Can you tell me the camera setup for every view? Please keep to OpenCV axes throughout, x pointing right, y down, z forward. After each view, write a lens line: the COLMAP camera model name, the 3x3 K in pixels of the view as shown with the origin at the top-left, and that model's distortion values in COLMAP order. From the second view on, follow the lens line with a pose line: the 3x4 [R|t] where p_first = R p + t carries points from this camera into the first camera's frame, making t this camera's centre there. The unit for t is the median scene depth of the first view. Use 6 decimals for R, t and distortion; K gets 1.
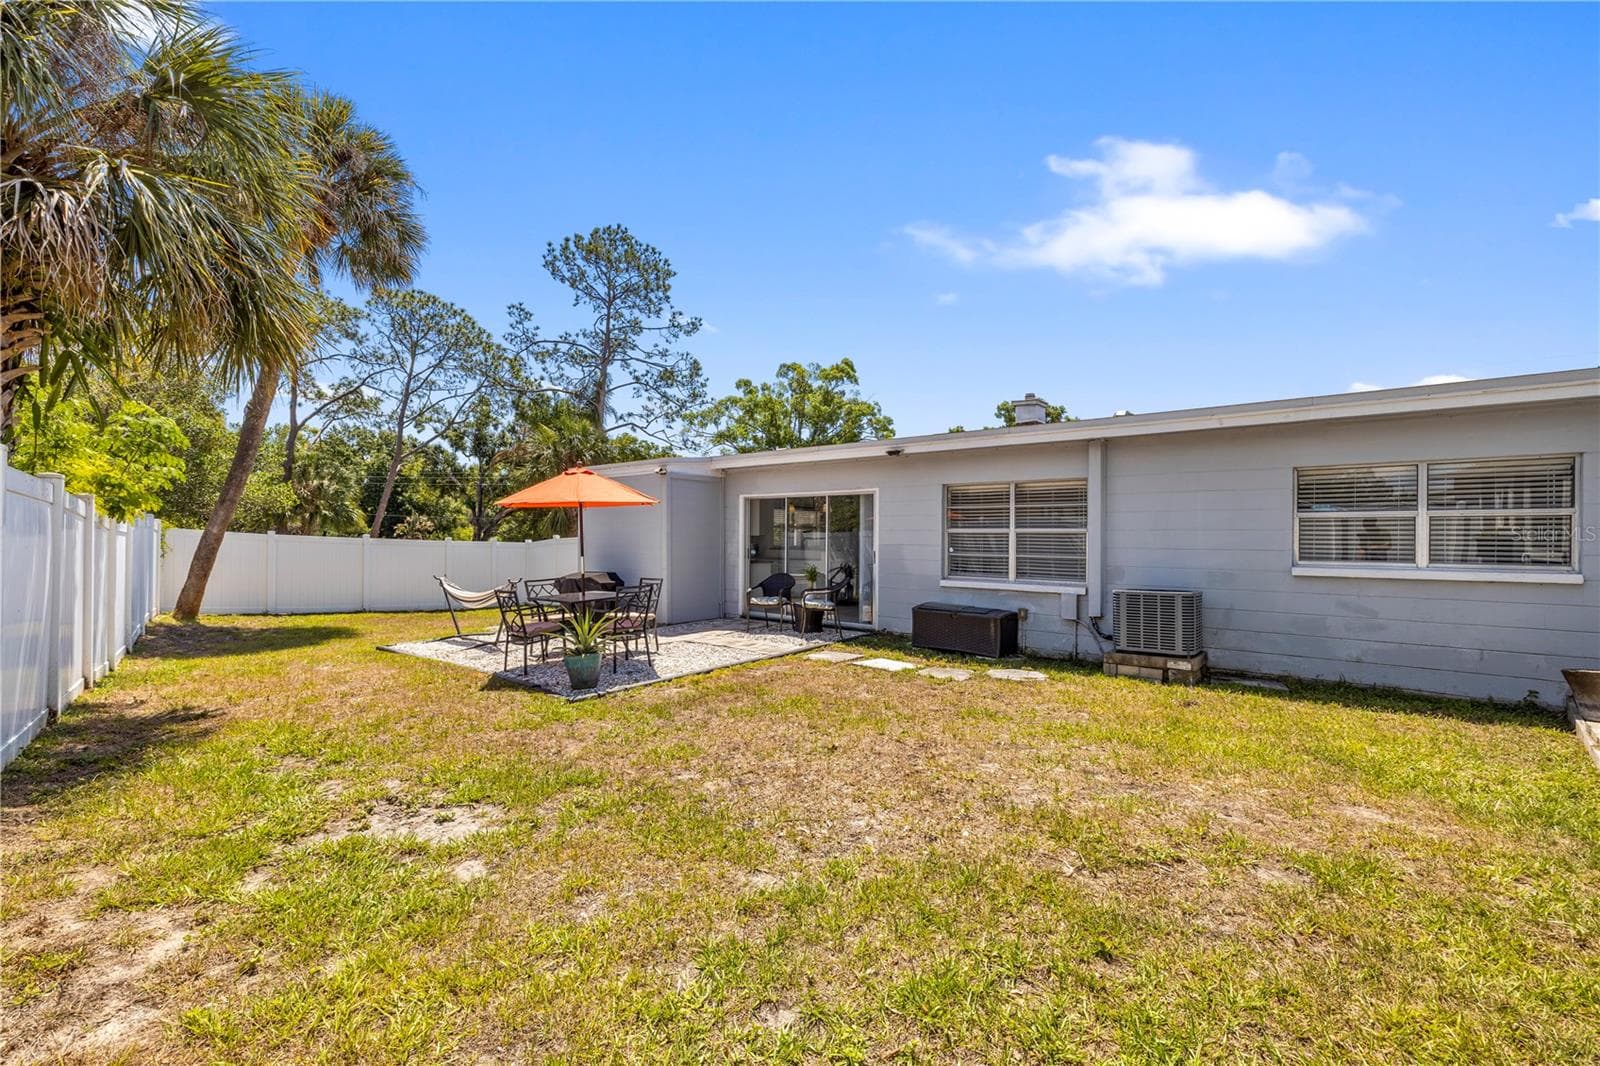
lens RADIAL K [[673.7, 0, 797.6], [0, 673.7, 528.6], [0, 0, 1]] dist [-0.000931, 0.000062]
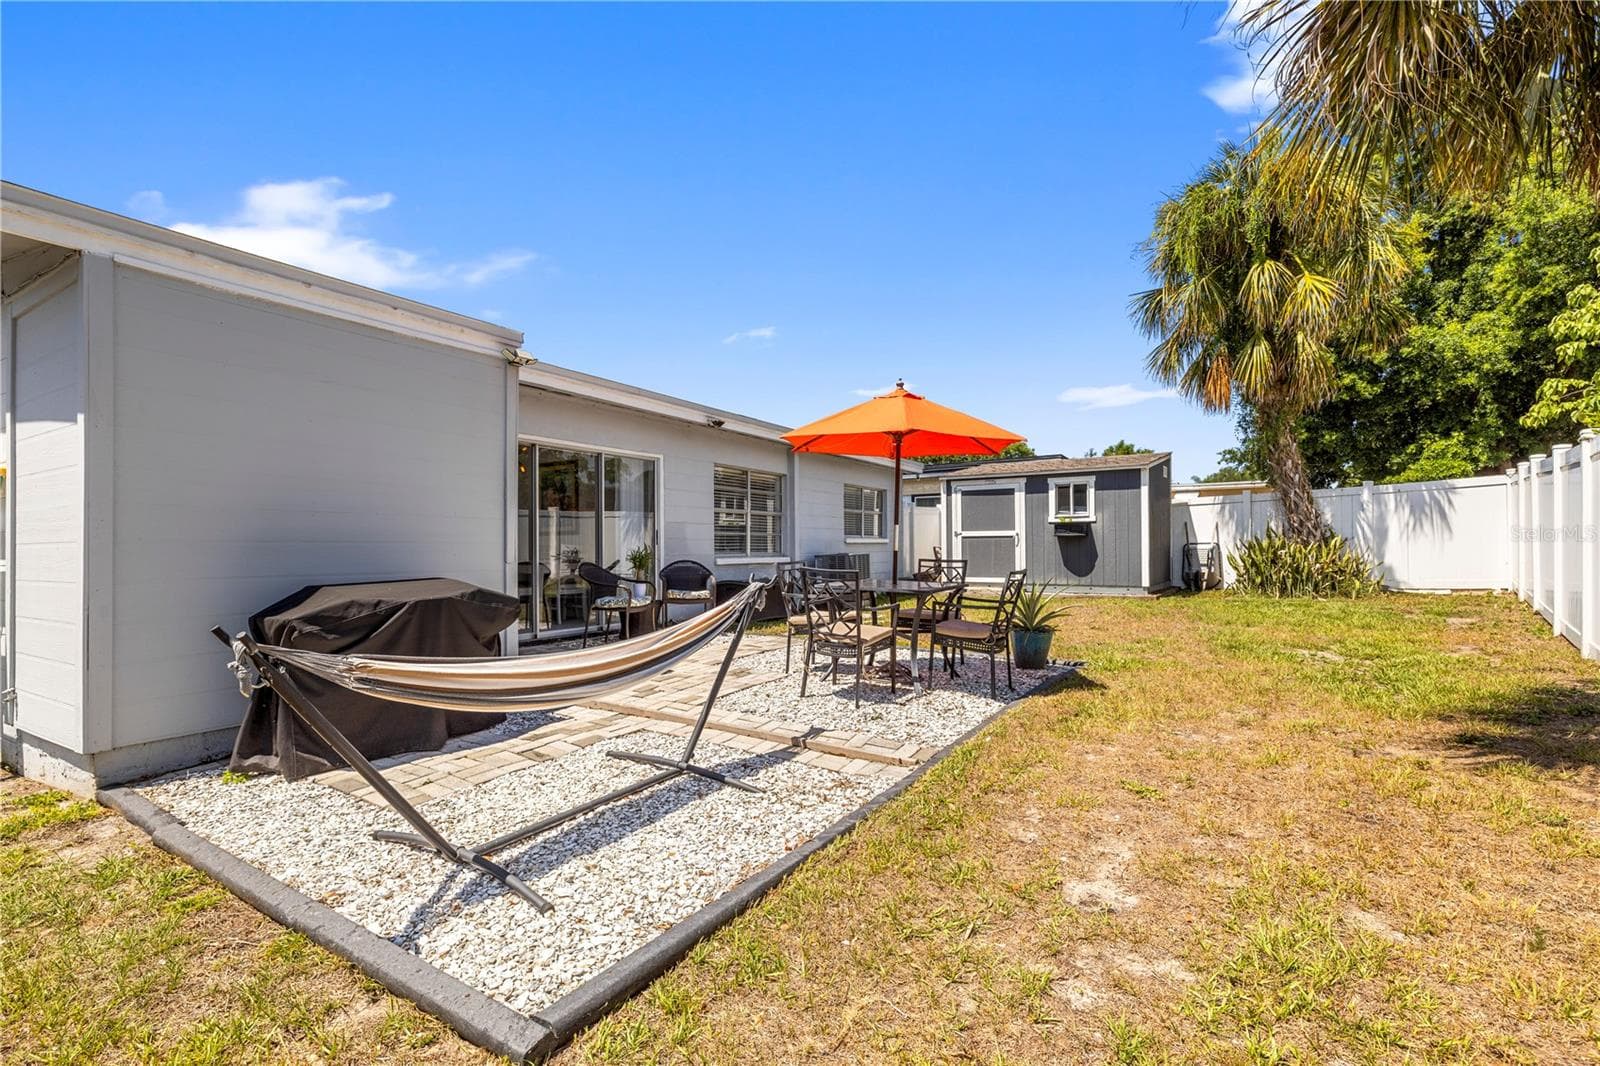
lens RADIAL K [[751.7, 0, 798.1], [0, 751.7, 546.3], [0, 0, 1]] dist [-0.005196, -0.000547]
pose [[-0.151175, -0.007915, 0.988475, -1.304683], [-0.015572, 0.999863, 0.005625, 0.071859], [-0.988384, -0.014542, -0.151278, 1.489326]]
